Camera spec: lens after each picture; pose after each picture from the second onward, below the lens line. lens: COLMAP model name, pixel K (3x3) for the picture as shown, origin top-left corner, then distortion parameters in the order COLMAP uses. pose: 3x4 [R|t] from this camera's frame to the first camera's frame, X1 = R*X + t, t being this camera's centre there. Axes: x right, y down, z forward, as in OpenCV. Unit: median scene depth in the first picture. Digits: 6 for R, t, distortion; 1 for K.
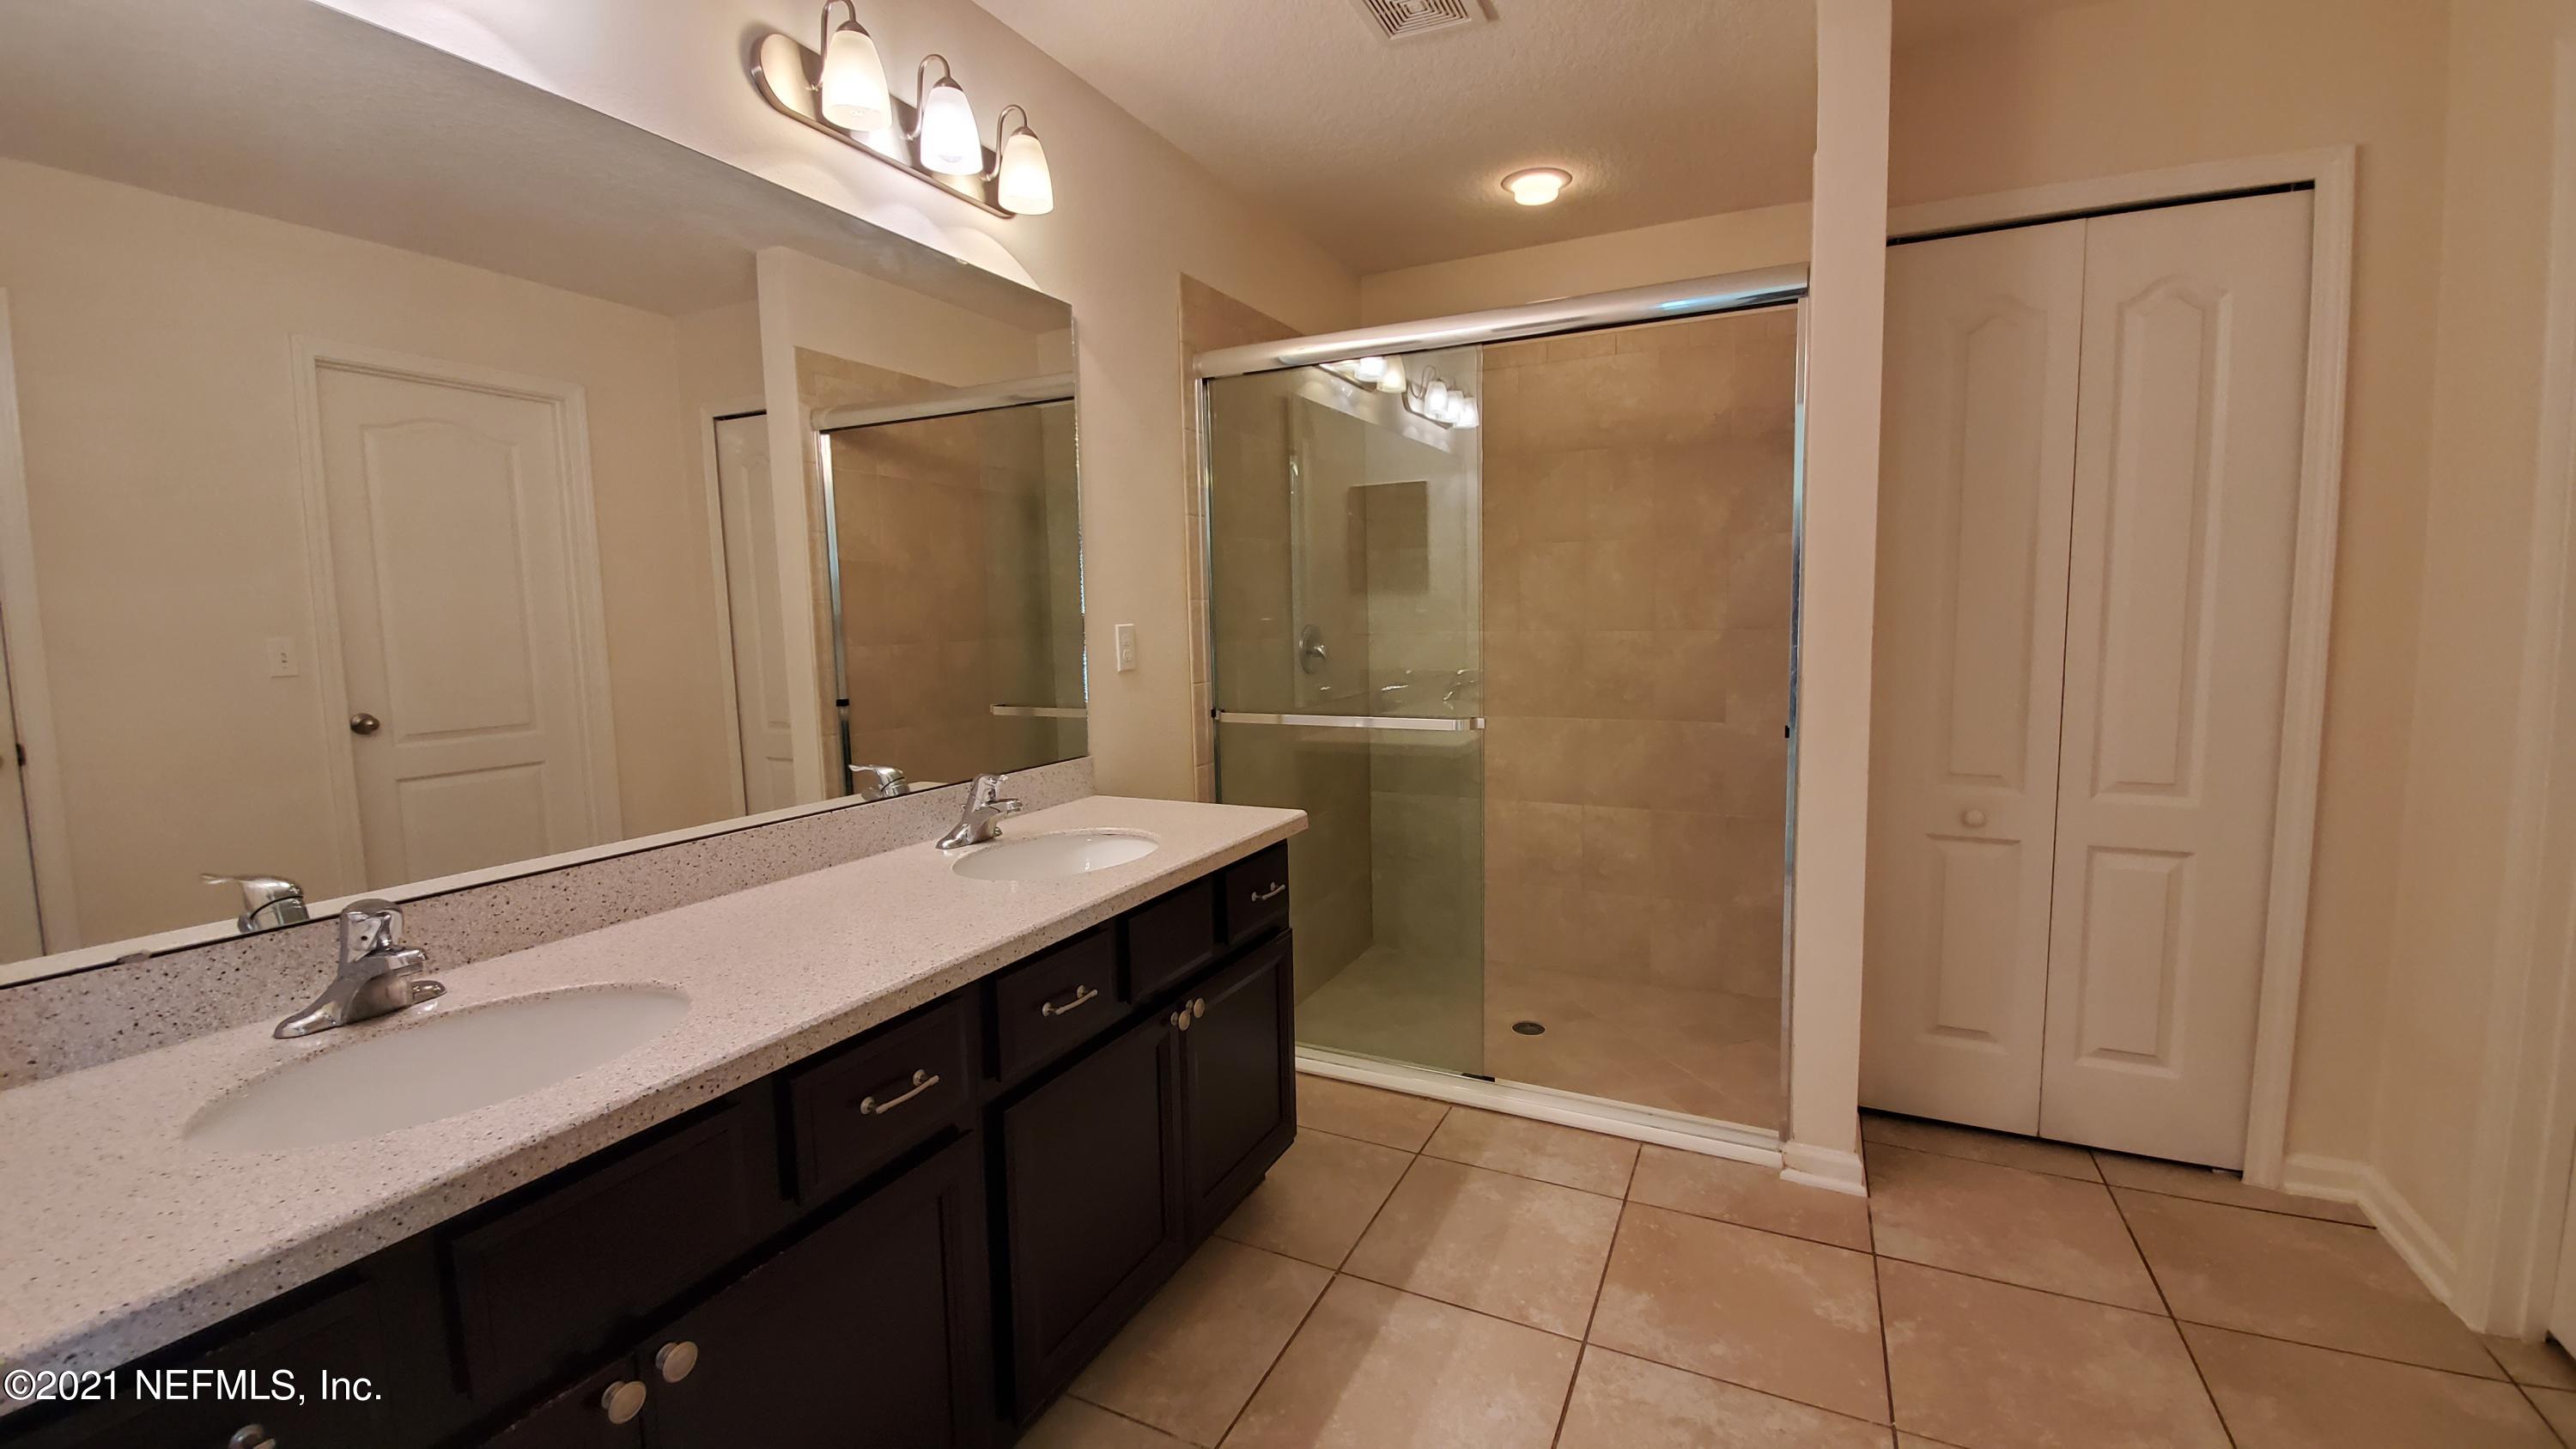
lens RADIAL K [[1017.9, 0, 1289.5], [0, 1017.9, 715.7], [0, 0, 1]] dist [0.001143, -0.010417]
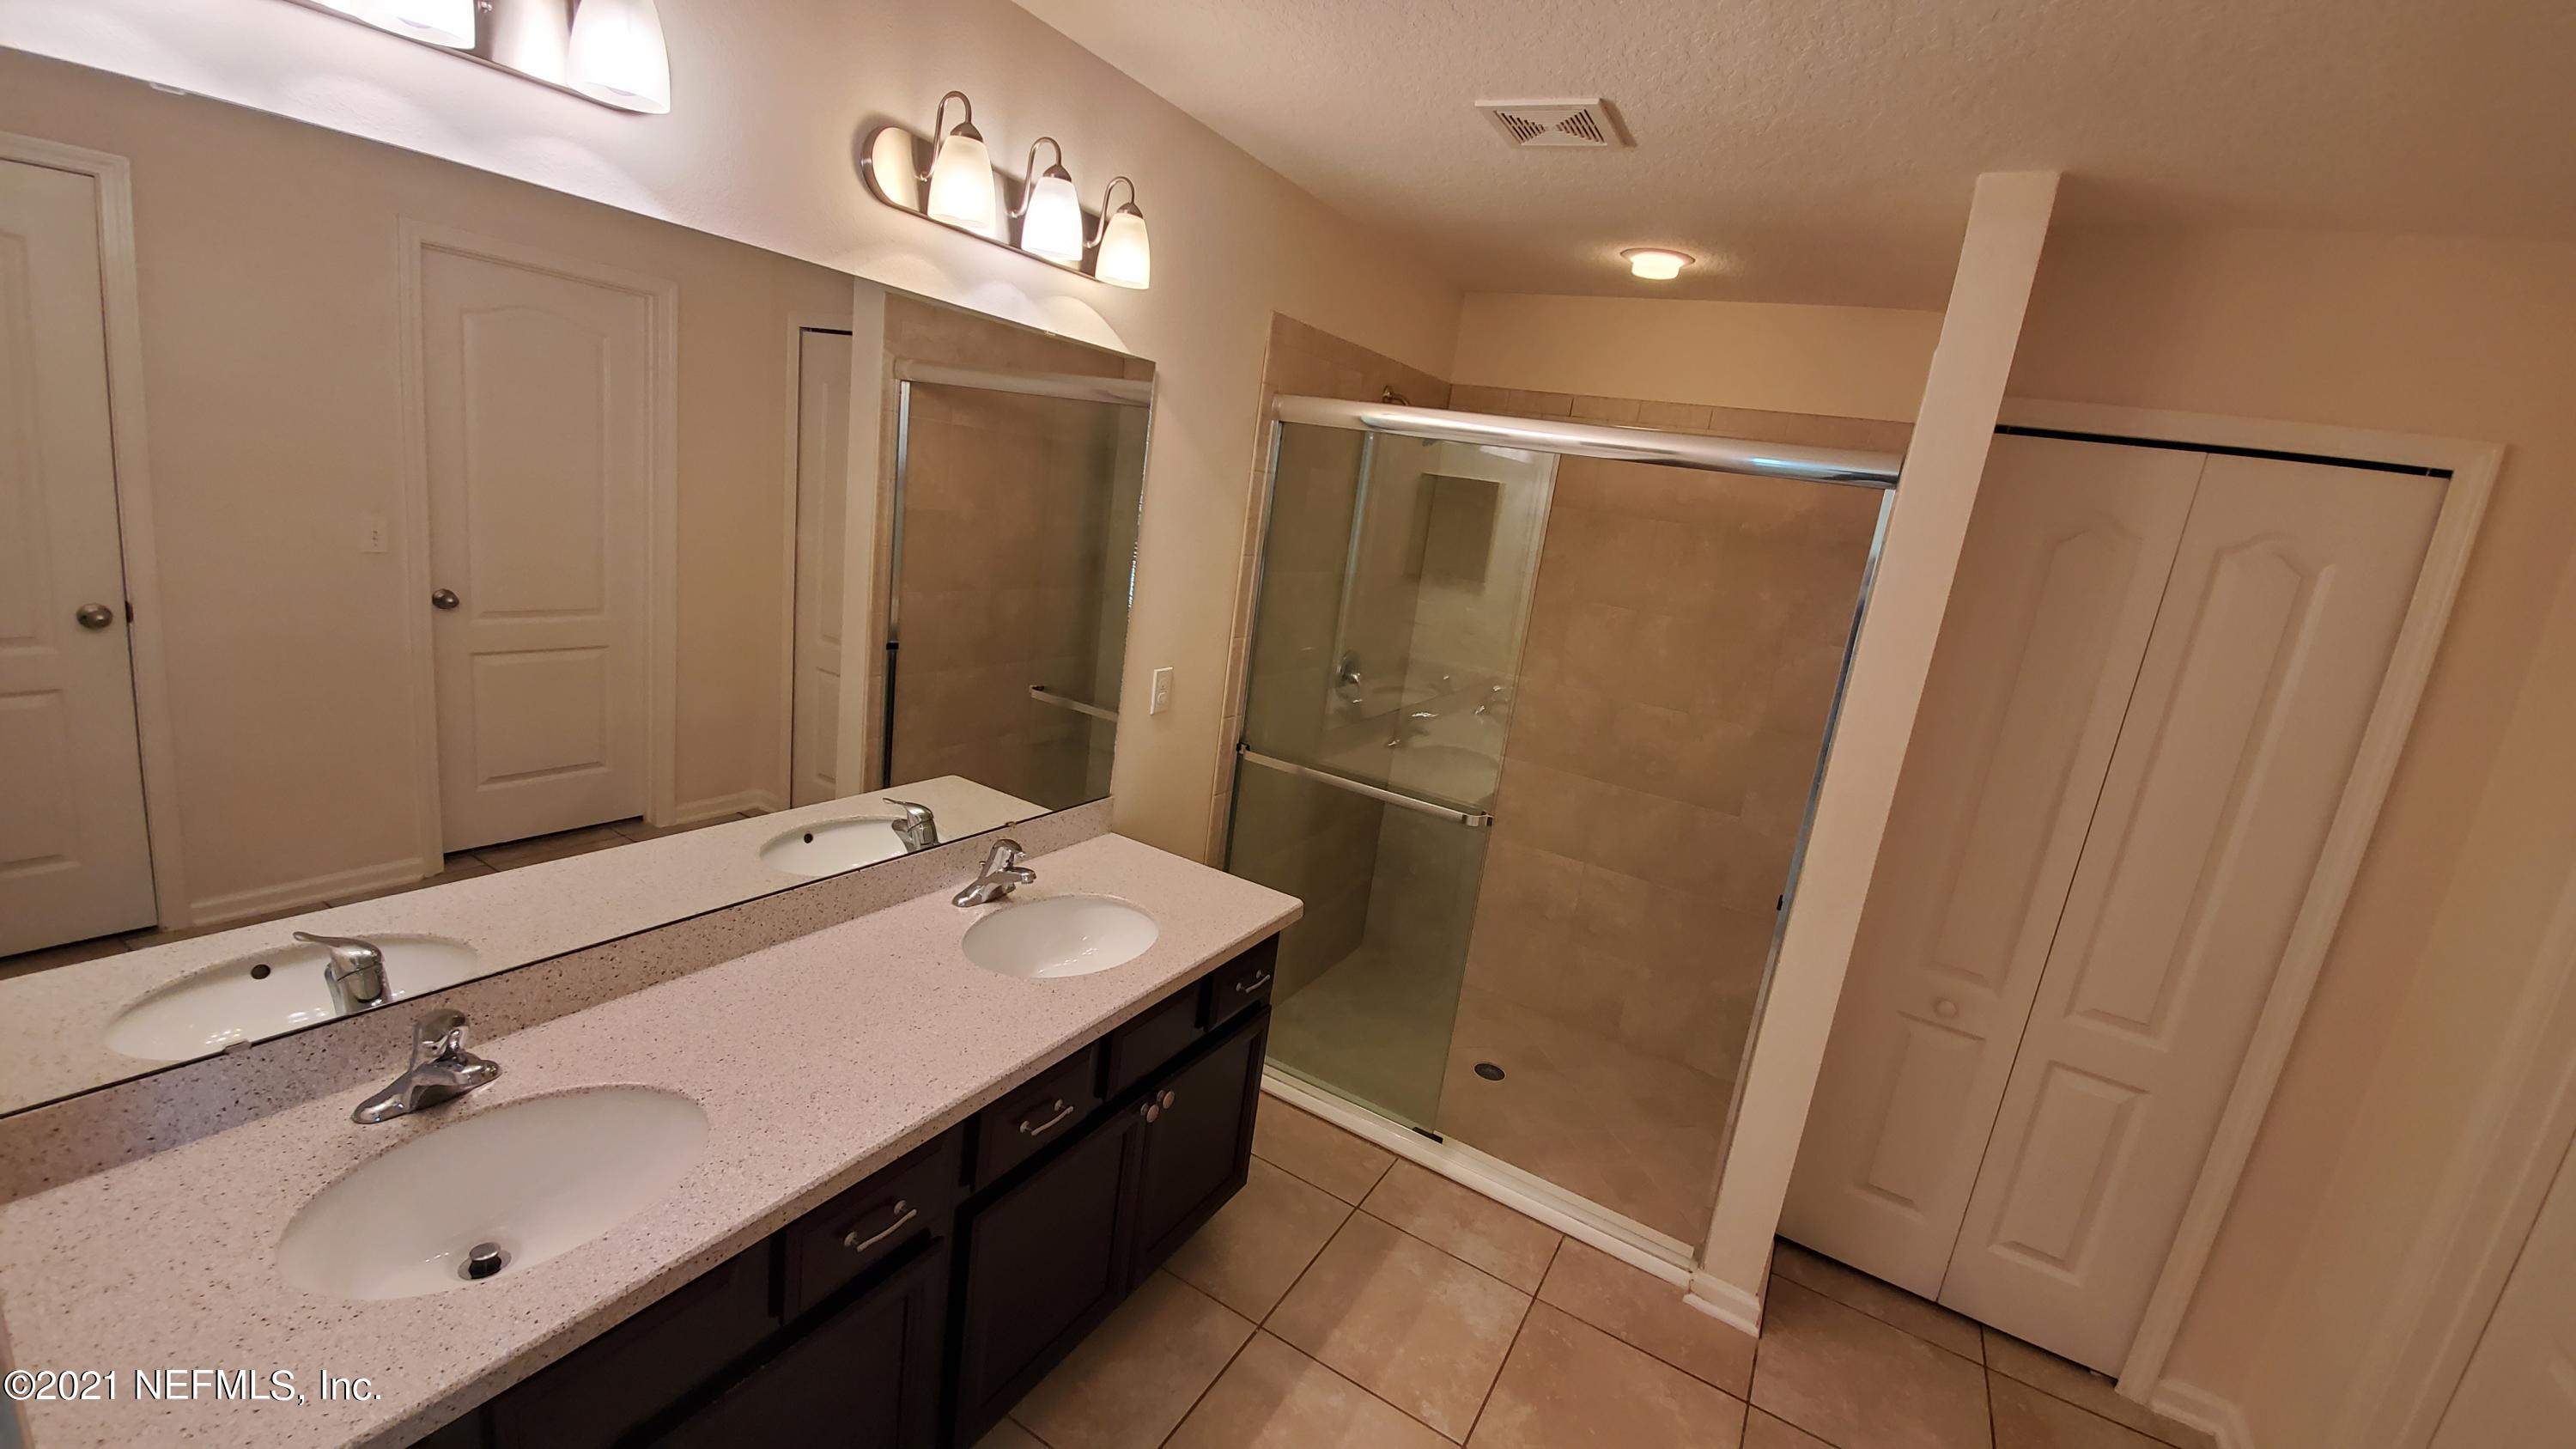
lens RADIAL K [[1017.9, 0, 1289.5], [0, 1017.9, 701.1], [0, 0, 1]] dist [0.001143, -0.010417]
pose [[0.985621, 0.165886, -0.032150, 0.001790], [-0.161185, 0.980118, 0.115709, -0.229183], [0.050705, -0.108863, 0.992763, -0.018951]]
